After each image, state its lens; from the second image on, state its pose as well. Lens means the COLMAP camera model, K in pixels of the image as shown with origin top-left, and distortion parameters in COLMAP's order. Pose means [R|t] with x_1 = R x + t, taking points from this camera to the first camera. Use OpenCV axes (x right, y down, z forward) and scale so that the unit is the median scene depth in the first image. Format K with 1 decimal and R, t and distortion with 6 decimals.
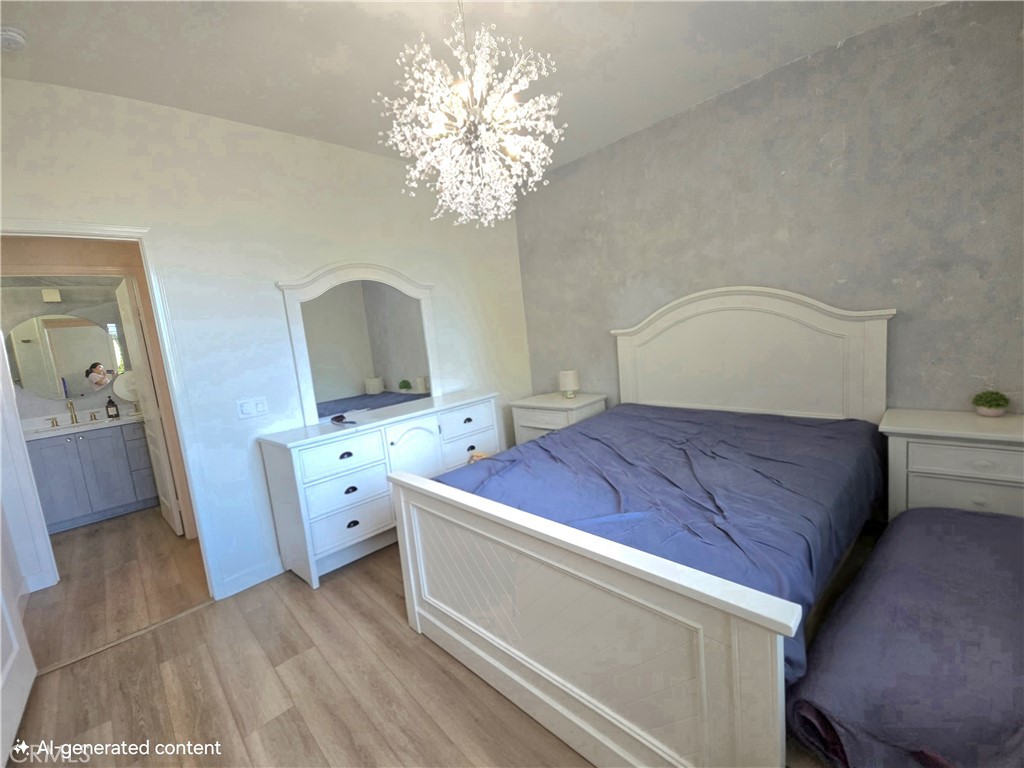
lens RADIAL K [[415.2, 0, 511.8], [0, 415.2, 379.5], [0, 0, 1]] dist [0.012527, -0.006987]
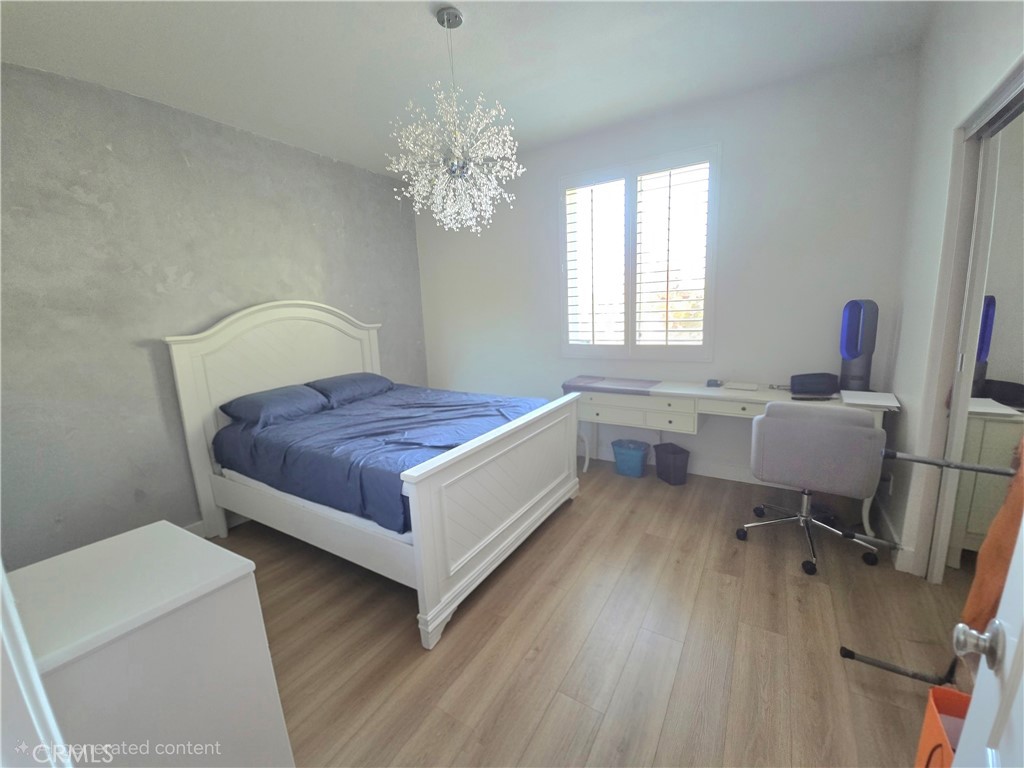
lens RADIAL K [[415.2, 0, 511.8], [0, 415.2, 379.5], [0, 0, 1]] dist [0.012527, -0.006987]
pose [[-0.260352, -0.061479, 0.963554, -0.821861], [0.165300, 0.980398, 0.107217, -0.017236], [-0.951258, 0.187190, -0.245086, 0.698134]]
